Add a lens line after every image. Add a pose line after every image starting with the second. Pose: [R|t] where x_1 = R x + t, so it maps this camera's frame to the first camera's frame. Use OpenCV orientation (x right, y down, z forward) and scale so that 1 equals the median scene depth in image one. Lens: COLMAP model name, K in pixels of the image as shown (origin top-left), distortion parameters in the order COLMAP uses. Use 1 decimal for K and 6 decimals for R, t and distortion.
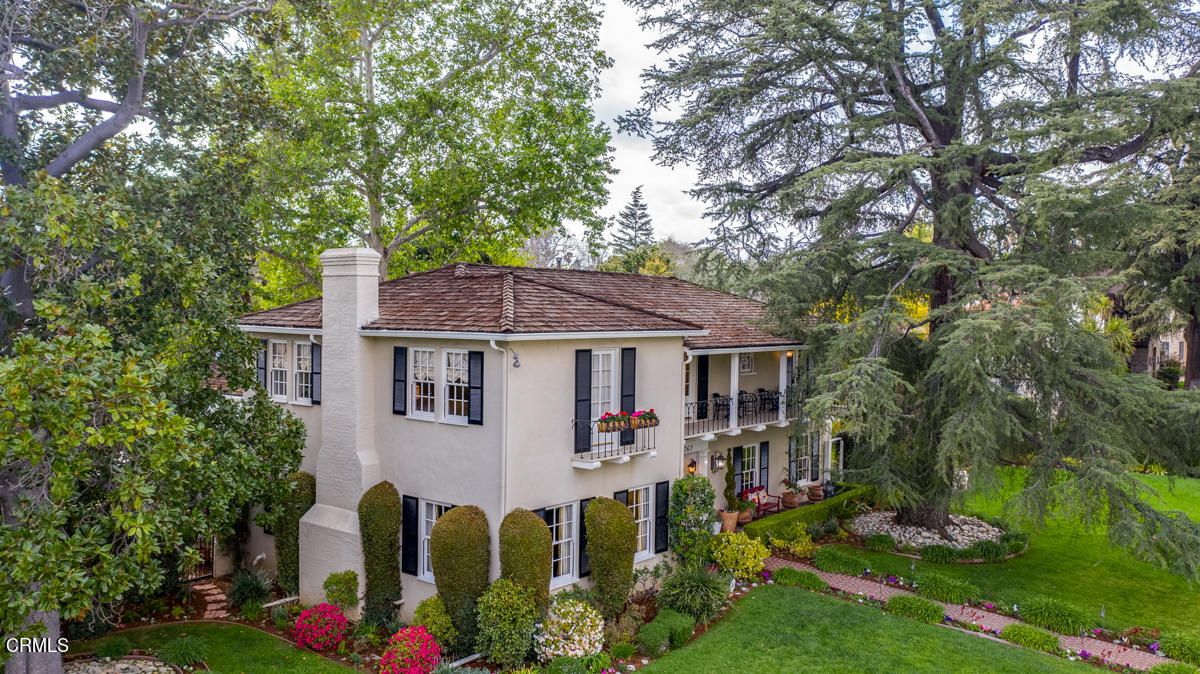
lens RADIAL K [[954.8, 0, 596.1], [0, 954.8, 333.3], [0, 0, 1]] dist [-0.002753, 0.002143]
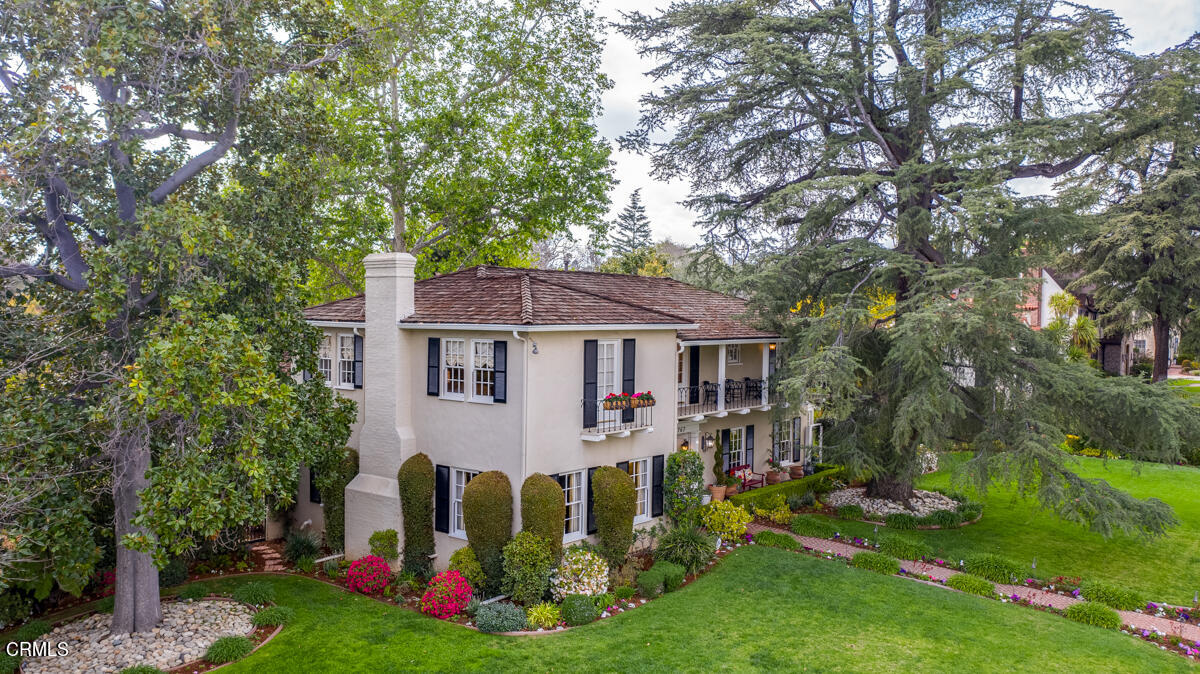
lens RADIAL K [[954.8, 0, 603.3], [0, 954.8, 341.7], [0, 0, 1]] dist [-0.002753, 0.002143]
pose [[0.999955, -0.000633, 0.009421, -0.008054], [0.000559, 0.999969, 0.007850, 0.009272], [-0.009426, -0.007845, 0.999925, -0.157731]]
